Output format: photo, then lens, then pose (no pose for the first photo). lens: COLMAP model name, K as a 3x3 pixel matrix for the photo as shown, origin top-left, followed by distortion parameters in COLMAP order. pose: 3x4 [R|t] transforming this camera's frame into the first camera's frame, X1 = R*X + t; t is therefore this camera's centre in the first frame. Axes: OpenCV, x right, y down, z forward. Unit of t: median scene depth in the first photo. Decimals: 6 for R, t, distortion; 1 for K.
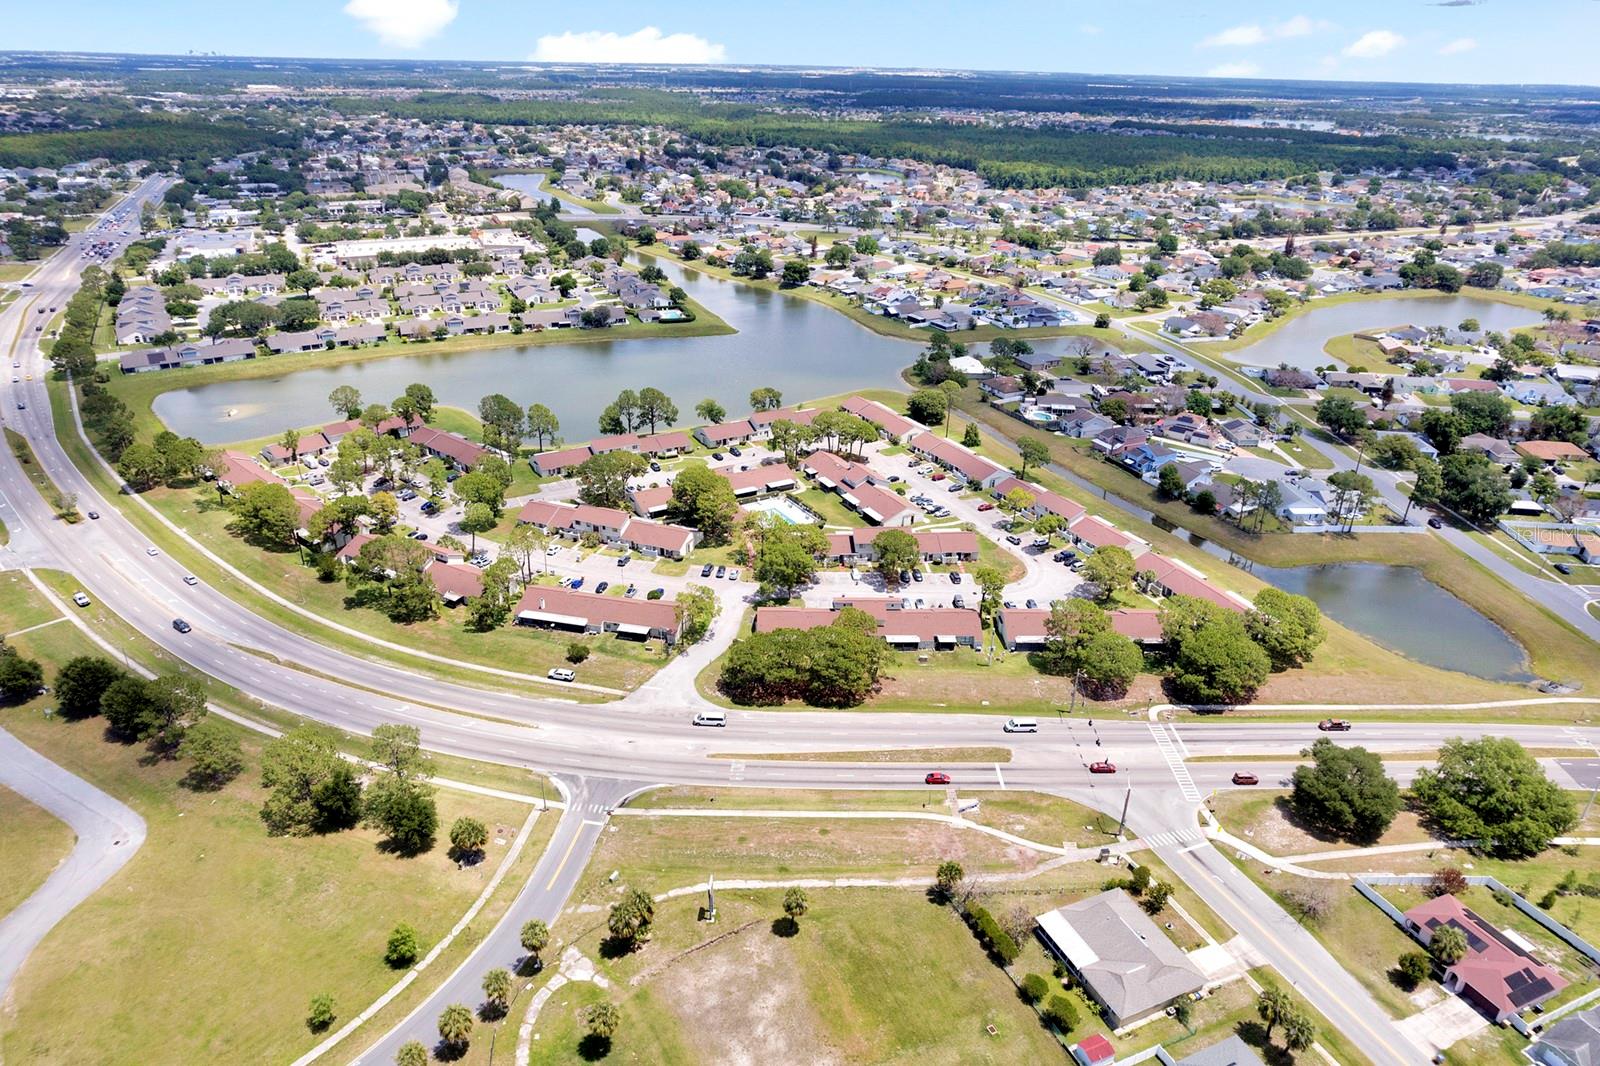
lens RADIAL K [[1028.4, 0, 800.0], [0, 1028.4, 533.0], [0, 0, 1]] dist [-0.082726, 0.075686]
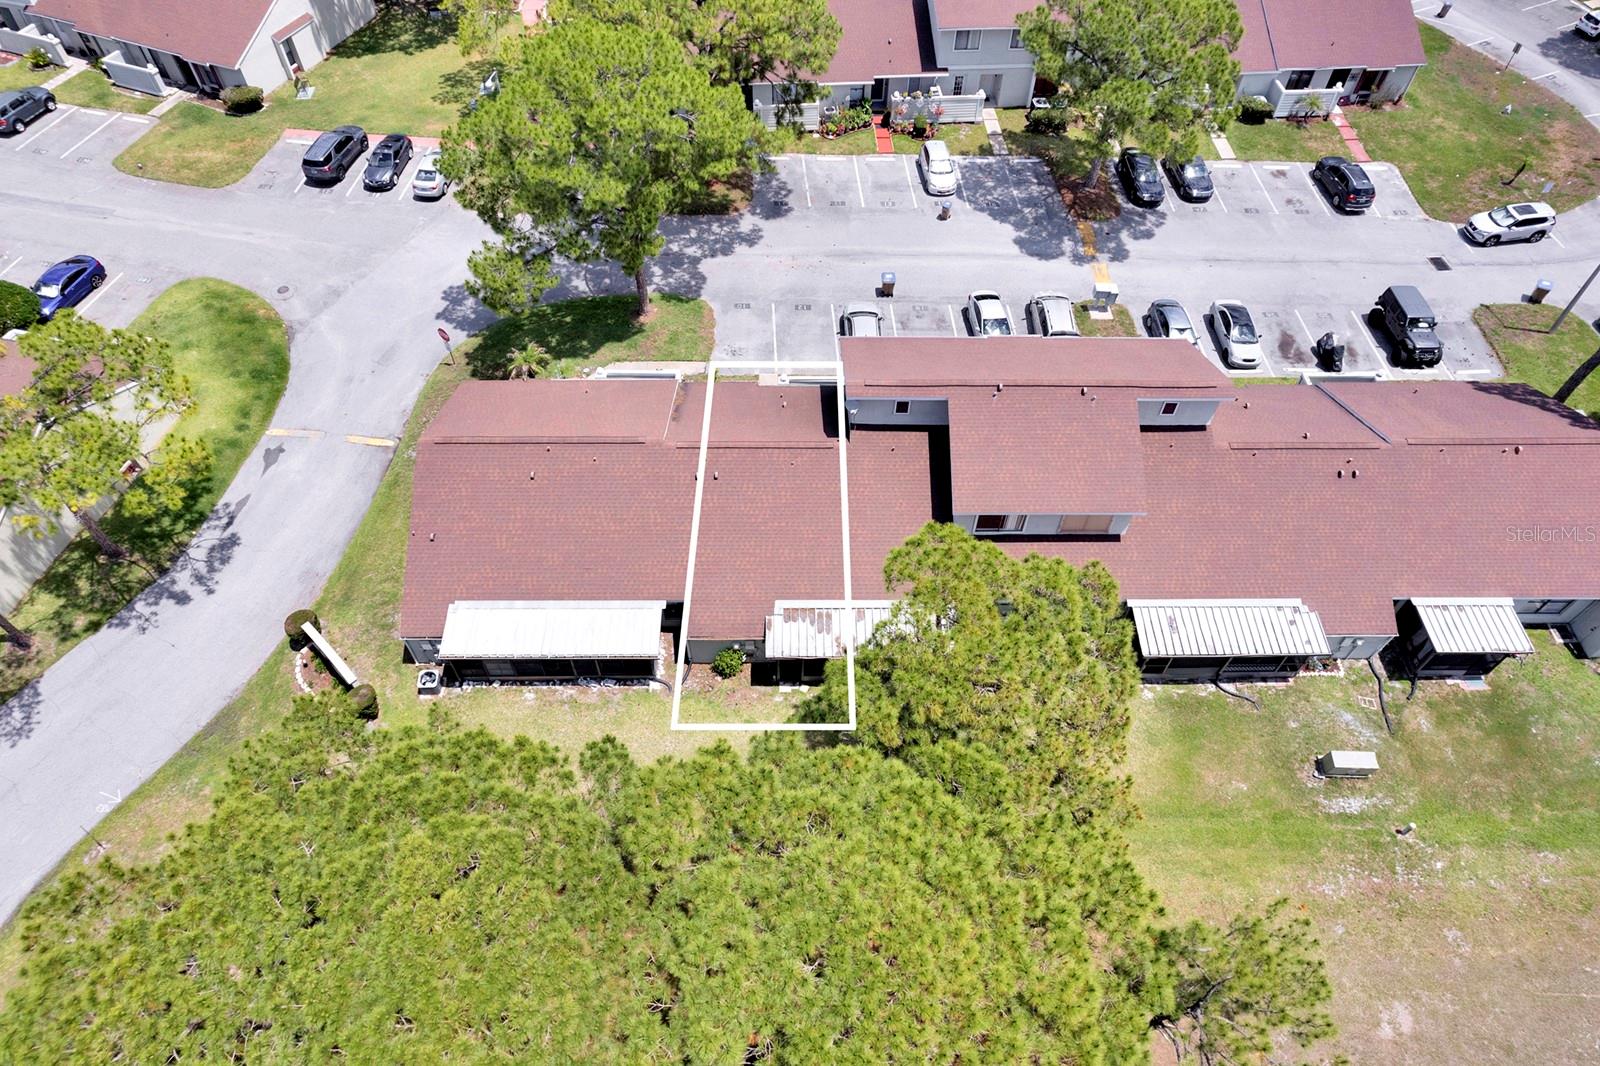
lens RADIAL K [[1028.4, 0, 800.0], [0, 1028.4, 533.0], [0, 0, 1]] dist [-0.082726, 0.075686]
pose [[0.999901, 0.002788, -0.013794, 0.024926], [0.003767, 0.891383, 0.453235, 0.007926], [0.013560, -0.453242, 0.891284, 0.747220]]
